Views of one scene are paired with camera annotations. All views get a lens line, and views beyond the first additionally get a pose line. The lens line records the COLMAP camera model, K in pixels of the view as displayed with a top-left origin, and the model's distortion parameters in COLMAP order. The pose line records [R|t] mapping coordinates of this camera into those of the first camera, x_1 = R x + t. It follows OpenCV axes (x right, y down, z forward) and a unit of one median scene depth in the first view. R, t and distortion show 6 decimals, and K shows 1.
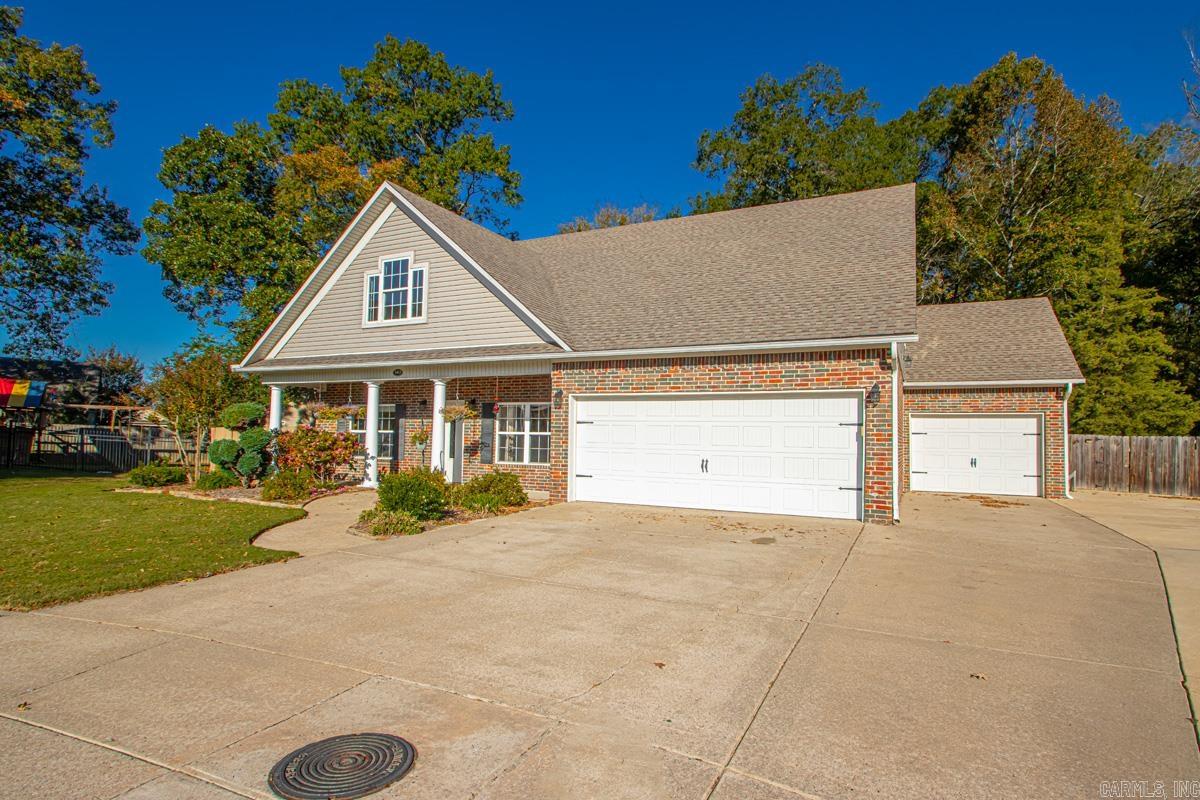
lens RADIAL K [[625.7, 0, 602.6], [0, 625.7, 372.9], [0, 0, 1]] dist [-0.003803, -0.001178]
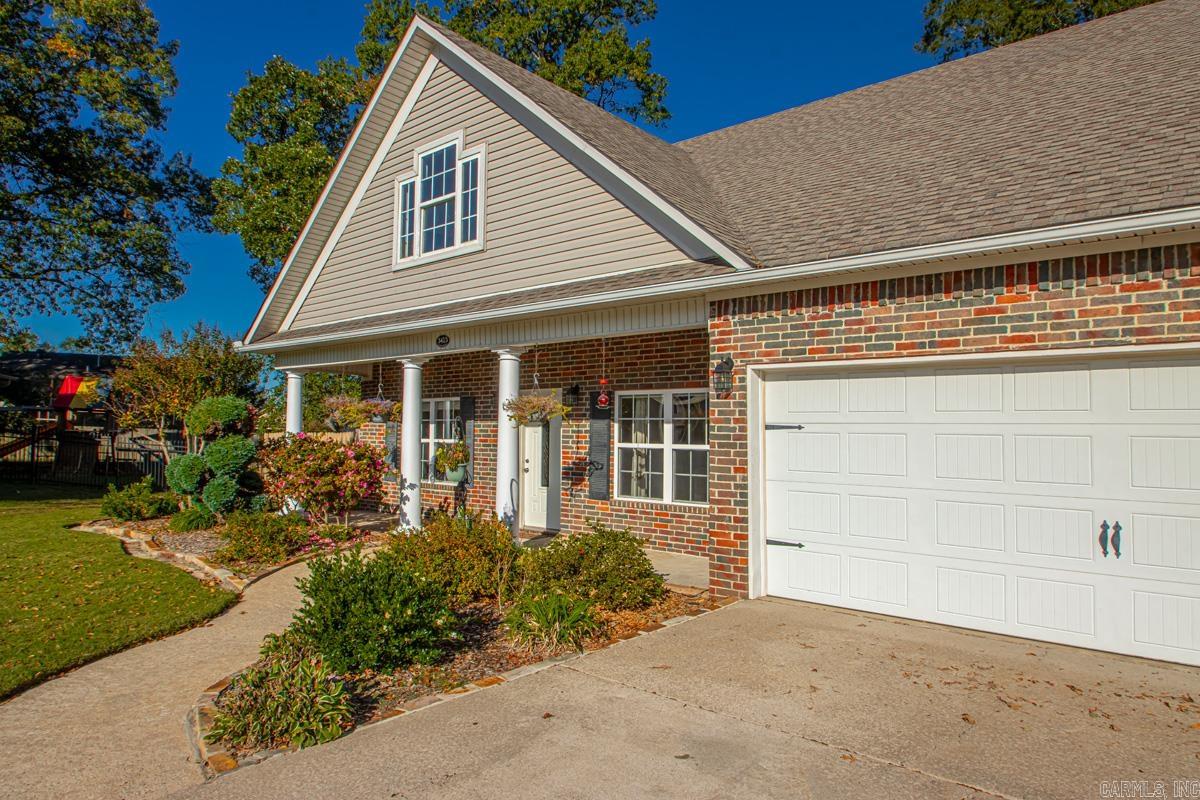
lens RADIAL K [[729.2, 0, 592.3], [0, 729.2, 369.1], [0, 0, 1]] dist [-0.022469, -0.000089]
pose [[0.967570, -0.023046, -0.251550, -0.024246], [0.024210, 0.999706, 0.001533, 0.027393], [0.251441, -0.007573, 0.967843, 0.376551]]
